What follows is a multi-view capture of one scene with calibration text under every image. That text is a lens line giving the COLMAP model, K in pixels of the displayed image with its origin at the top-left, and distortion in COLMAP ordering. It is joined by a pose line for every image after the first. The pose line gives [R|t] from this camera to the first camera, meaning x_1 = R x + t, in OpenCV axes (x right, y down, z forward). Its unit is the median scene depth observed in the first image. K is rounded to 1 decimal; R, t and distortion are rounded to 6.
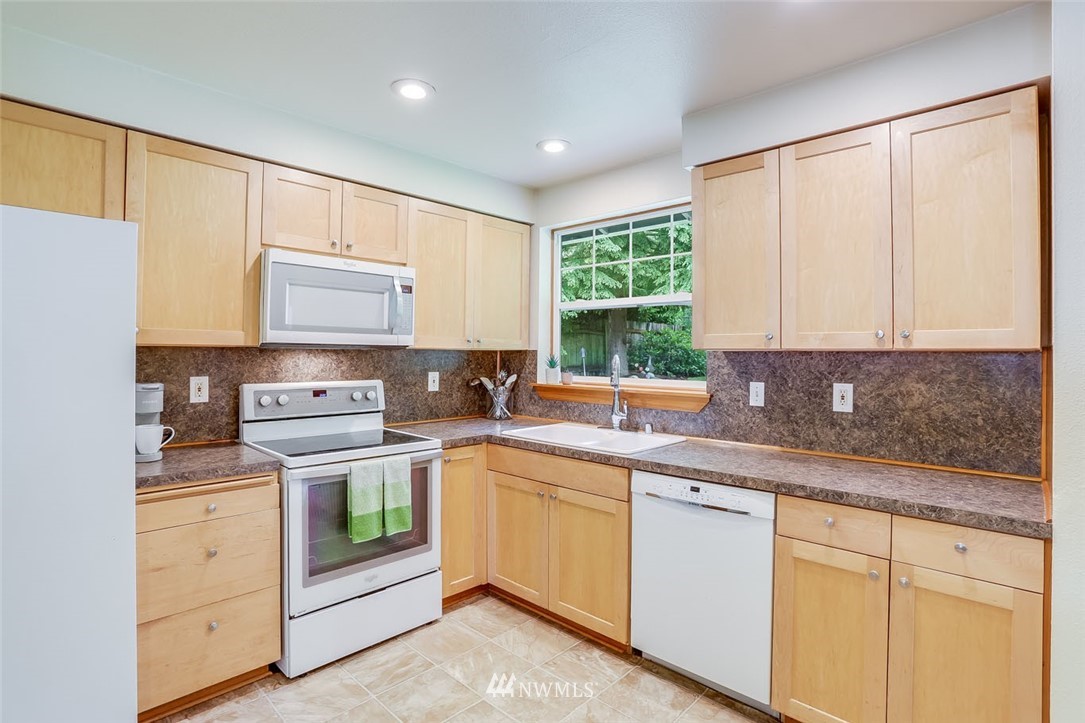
lens RADIAL K [[537.5, 0, 541.0], [0, 537.5, 349.1], [0, 0, 1]] dist [-0.081160, 0.041061]
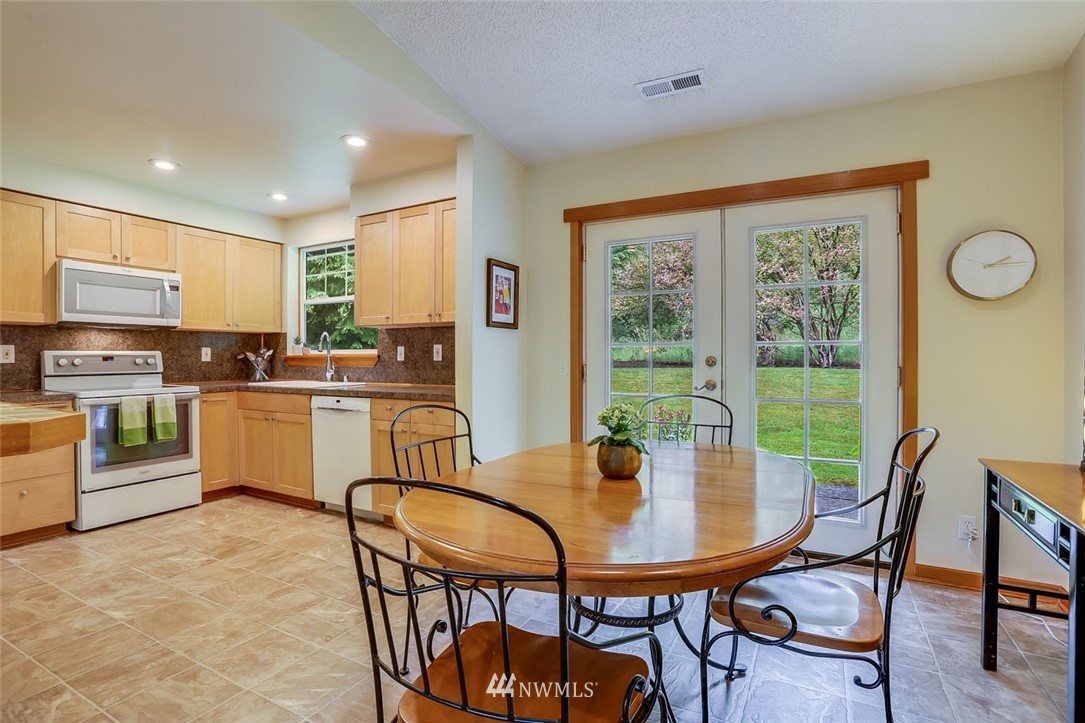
lens RADIAL K [[529.7, 0, 542.5], [0, 529.7, 361.5], [0, 0, 1]] dist [-0.066898, 0.028234]
pose [[0.965025, -0.013085, 0.261831, 0.387047], [0.007651, 0.999734, 0.021762, 0.074147], [-0.262046, -0.018998, 0.964868, -0.707024]]
